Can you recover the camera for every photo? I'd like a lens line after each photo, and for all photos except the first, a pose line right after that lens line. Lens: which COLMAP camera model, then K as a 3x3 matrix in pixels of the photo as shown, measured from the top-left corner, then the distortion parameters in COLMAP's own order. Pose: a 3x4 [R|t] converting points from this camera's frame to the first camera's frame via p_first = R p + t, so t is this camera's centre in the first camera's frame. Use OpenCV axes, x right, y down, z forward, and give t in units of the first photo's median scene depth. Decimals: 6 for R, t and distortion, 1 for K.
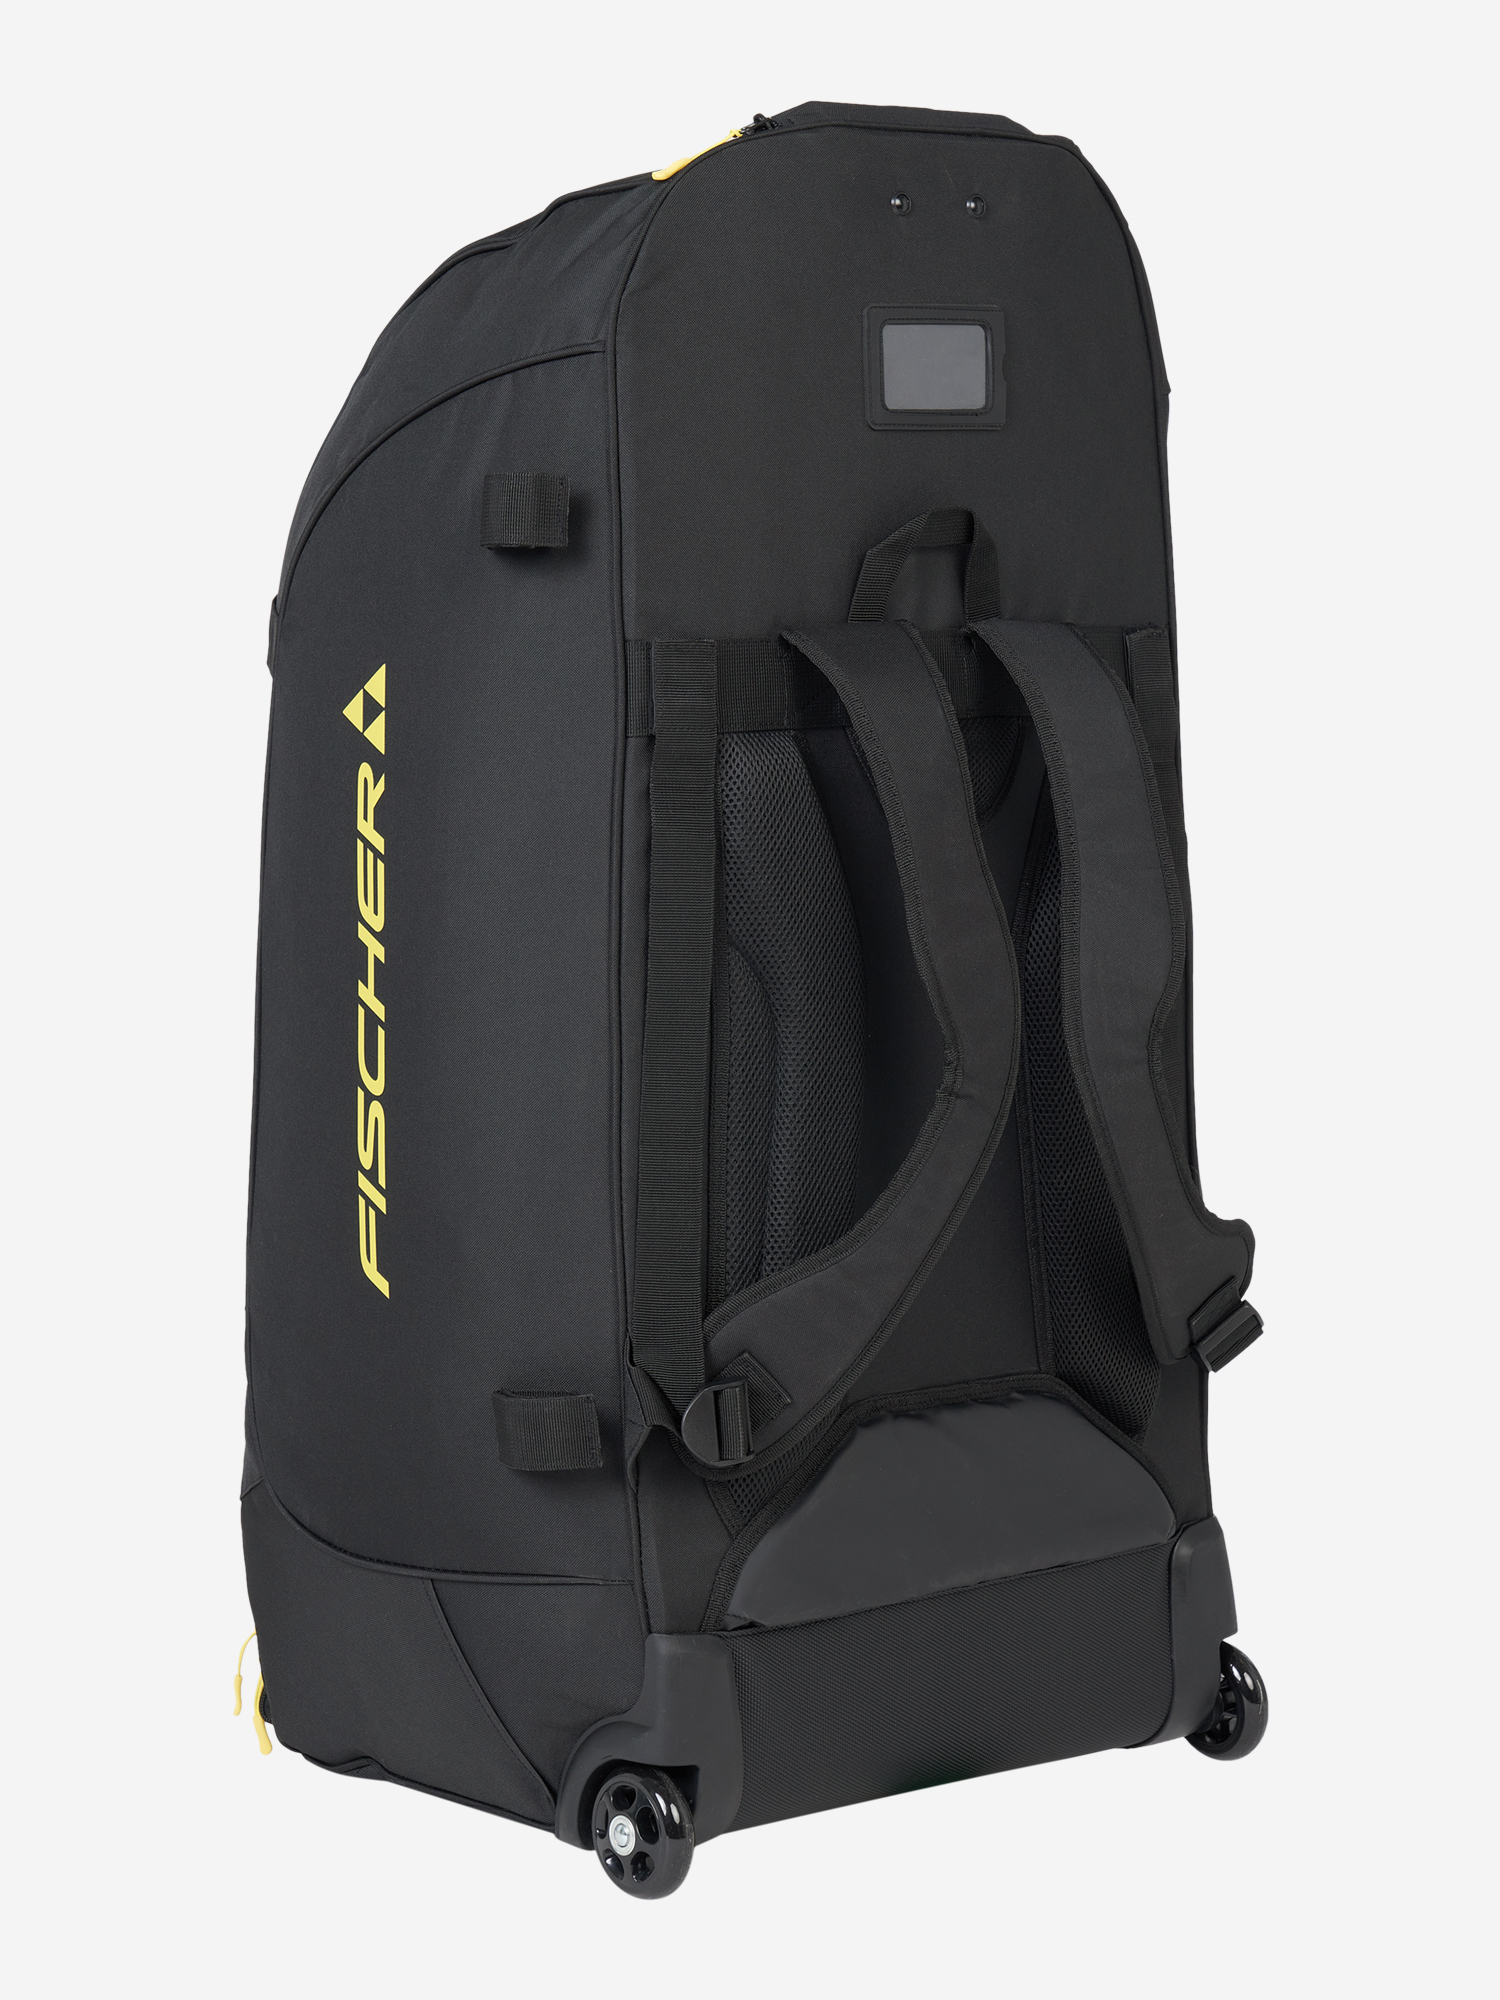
lens RADIAL K [[4642.9, 0, 750.0], [0, 4642.9, 1000.0], [0, 0, 1]] dist [0.005941, 0.470102]
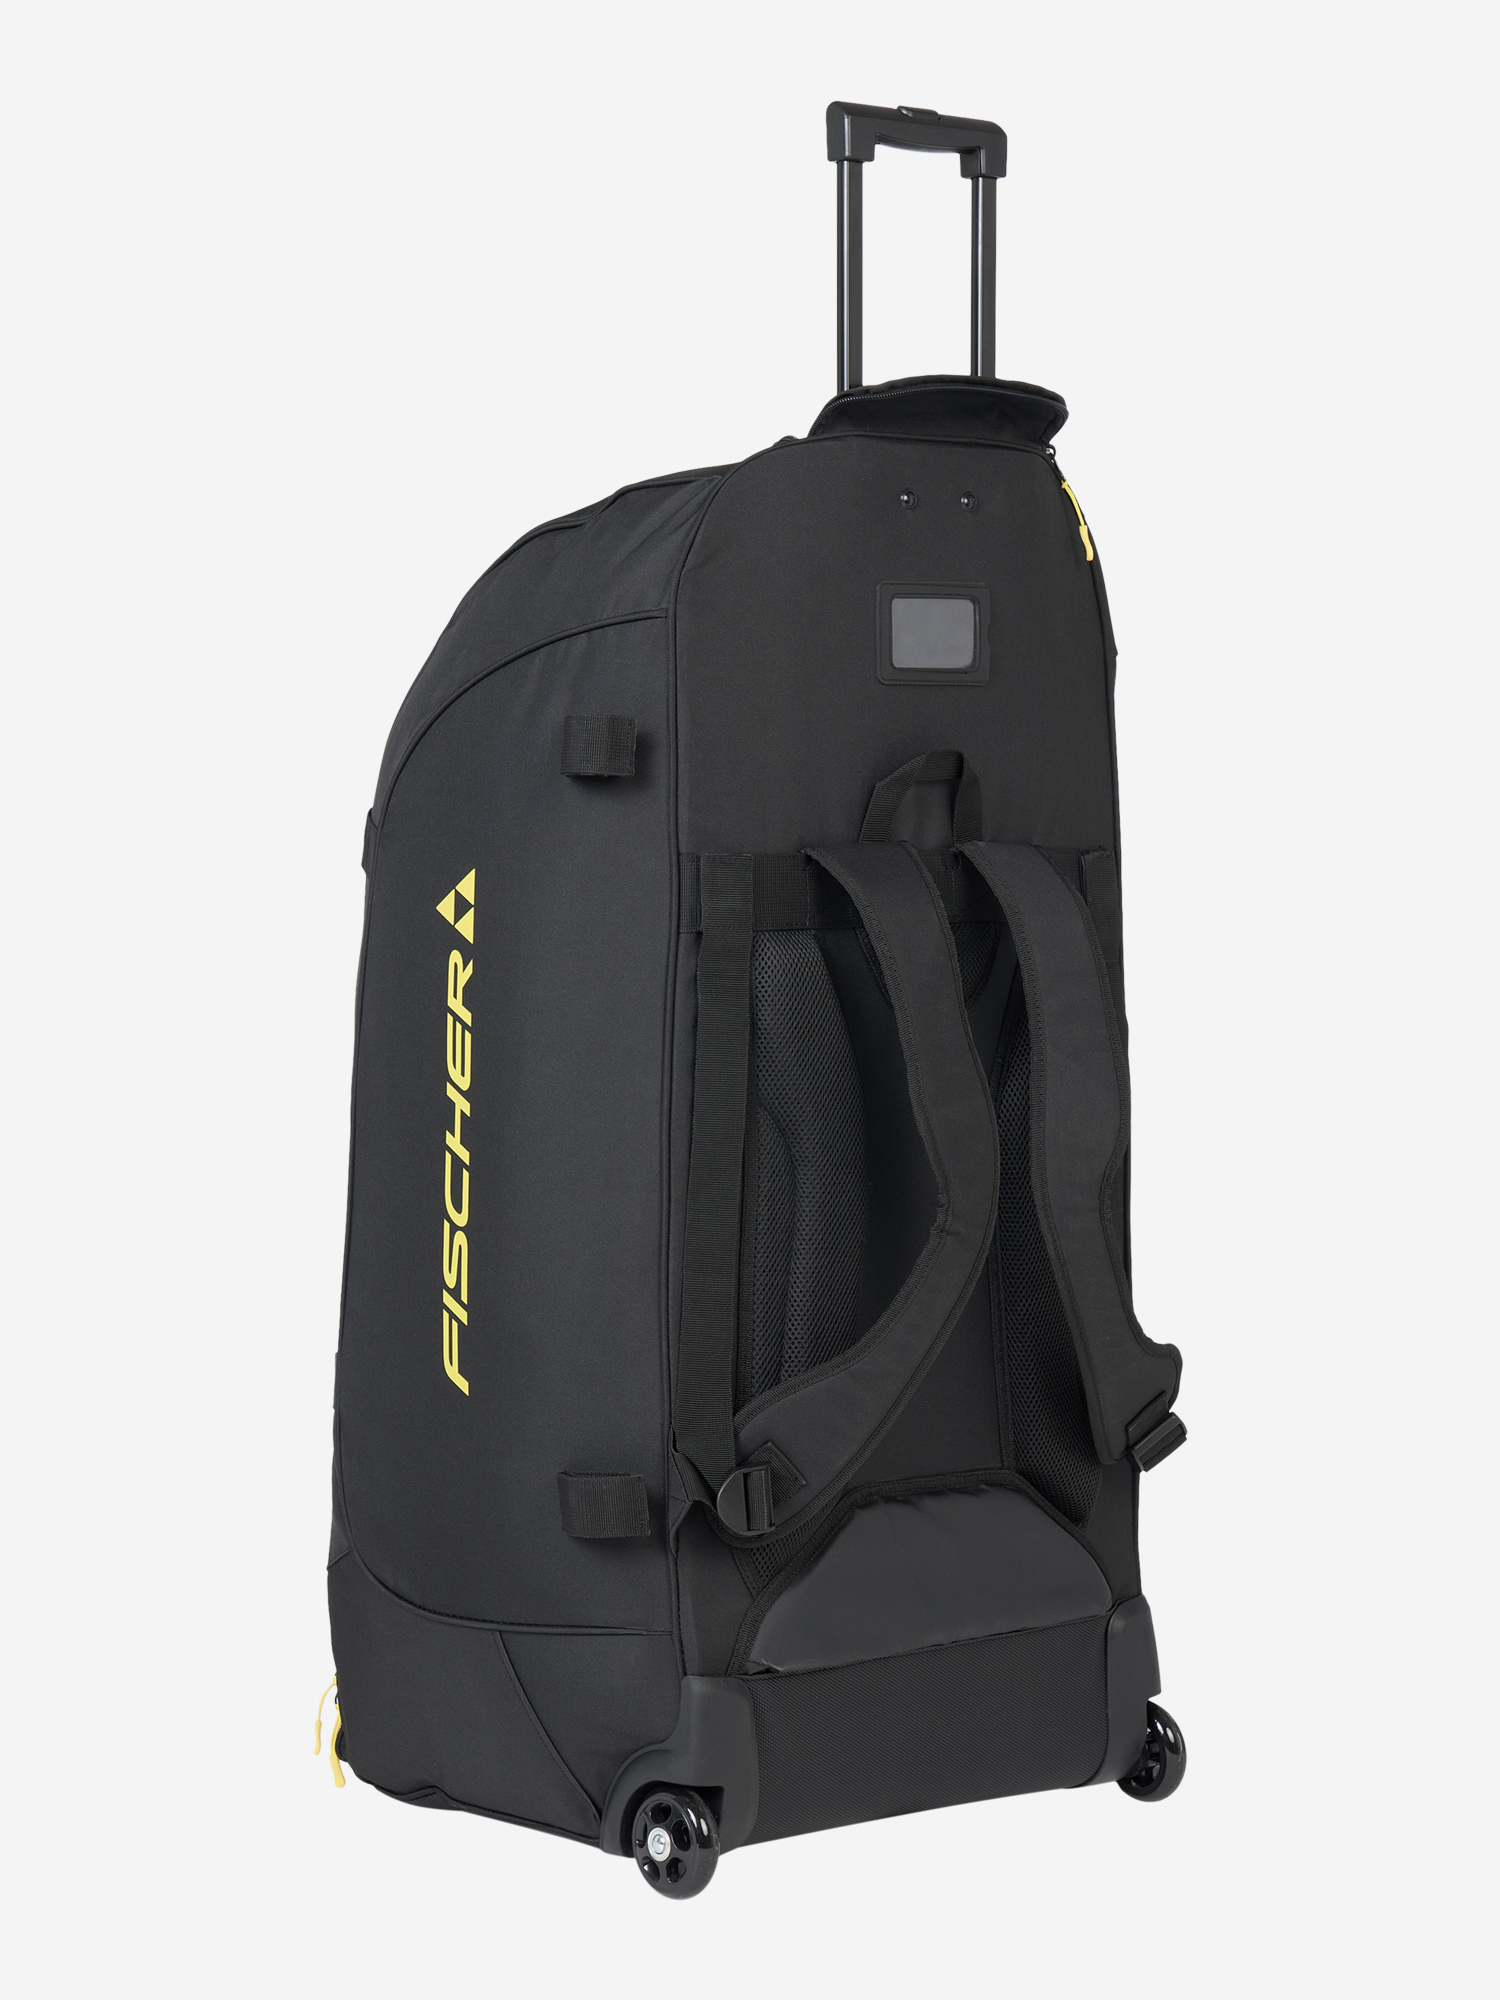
lens RADIAL K [[4642.9, 0, 750.0], [0, 4642.9, 1000.0], [0, 0, 1]] dist [0.005941, 0.470102]
pose [[0.999158, 0.017304, 0.037191, -0.051697], [-0.015680, 0.998929, -0.043522, 0.013185], [-0.037905, 0.042903, 0.998360, -0.208034]]
